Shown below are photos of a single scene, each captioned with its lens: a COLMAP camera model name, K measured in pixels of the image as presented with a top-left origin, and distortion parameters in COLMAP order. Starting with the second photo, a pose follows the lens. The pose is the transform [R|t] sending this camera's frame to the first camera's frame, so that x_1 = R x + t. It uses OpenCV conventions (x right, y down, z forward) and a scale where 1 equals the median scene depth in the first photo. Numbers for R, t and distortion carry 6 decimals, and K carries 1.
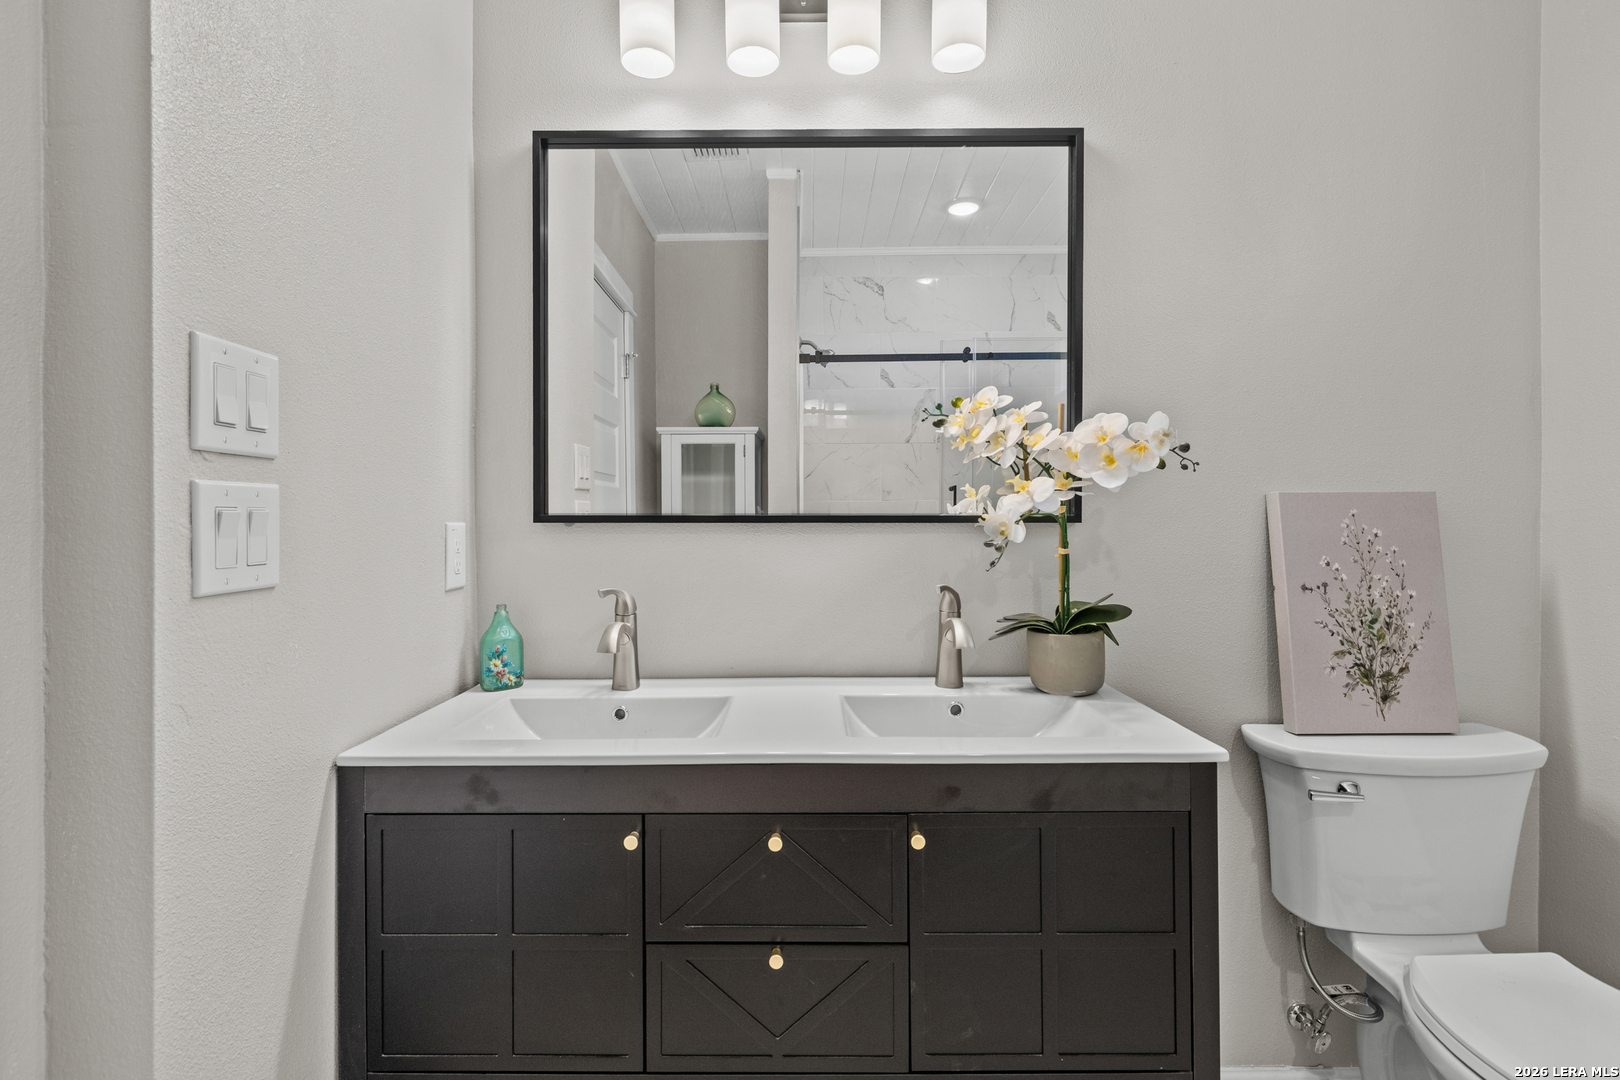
lens RADIAL K [[724.8, 0, 793.2], [0, 724.8, 524.6], [0, 0, 1]] dist [-0.003293, 0.000248]
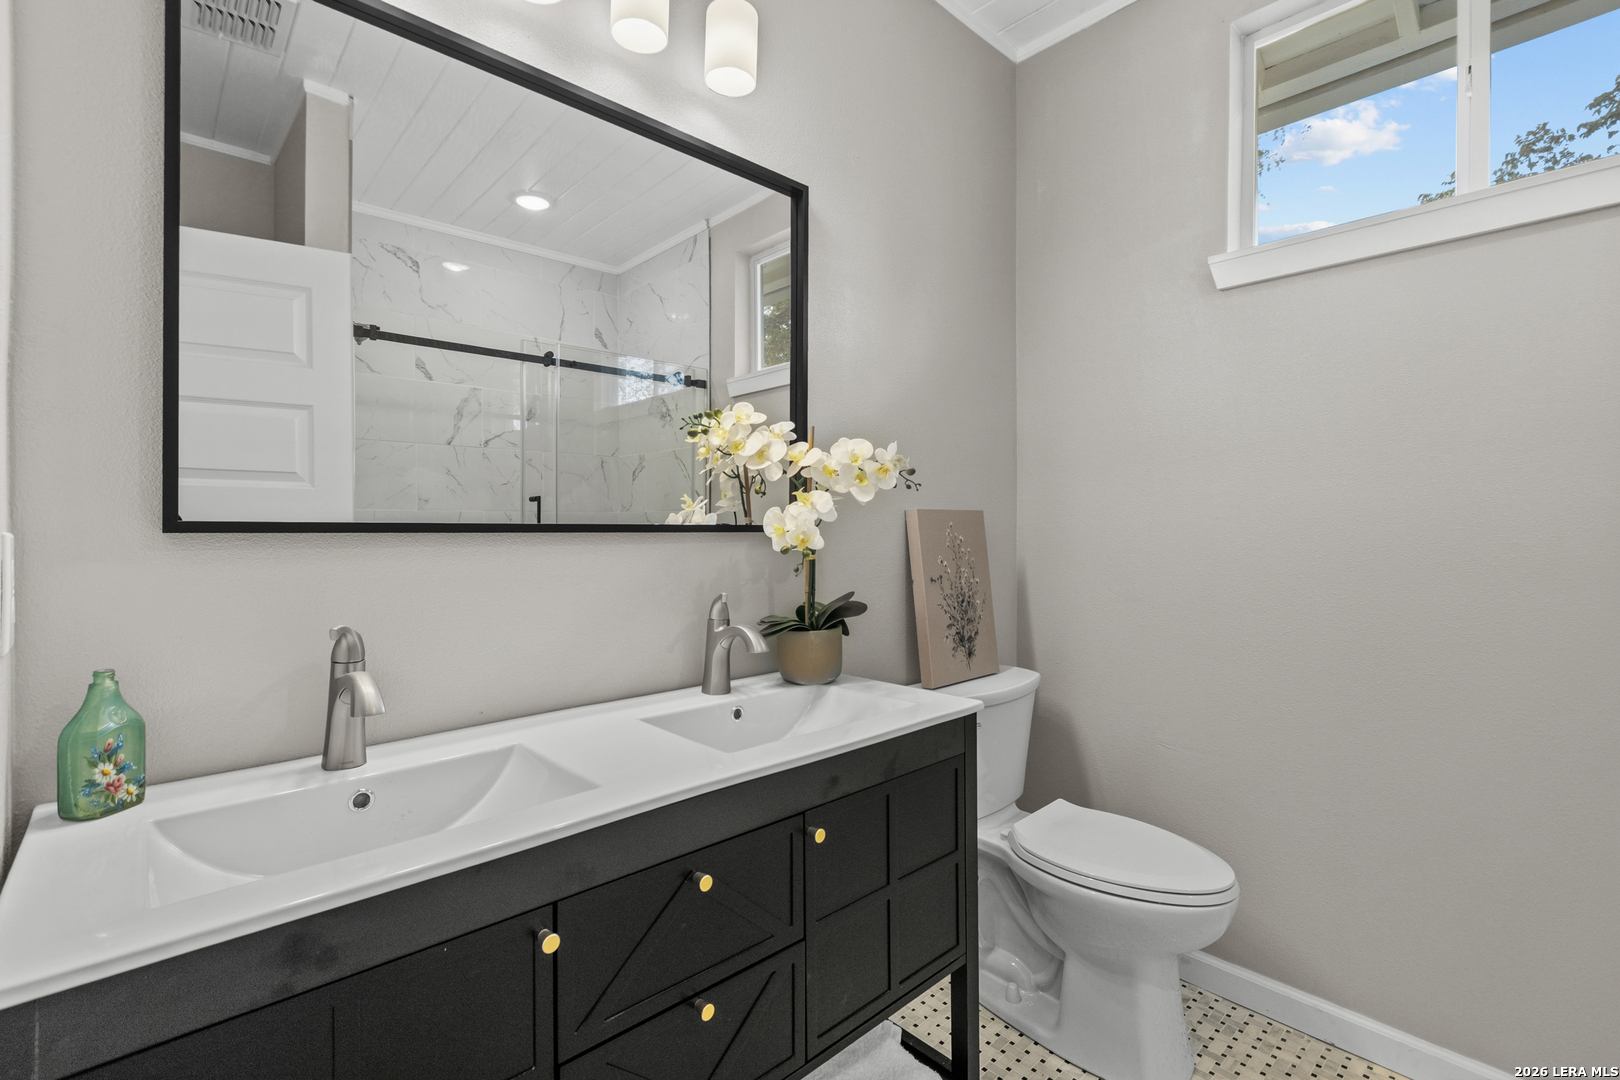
lens RADIAL K [[724.8, 0, 799.0], [0, 724.8, 532.8], [0, 0, 1]] dist [-0.003293, 0.000248]
pose [[0.733986, -0.002349, 0.679160, -0.393890], [0.006951, 0.999968, -0.004054, 0.003357], [-0.679129, 0.007697, 0.733979, 0.175640]]
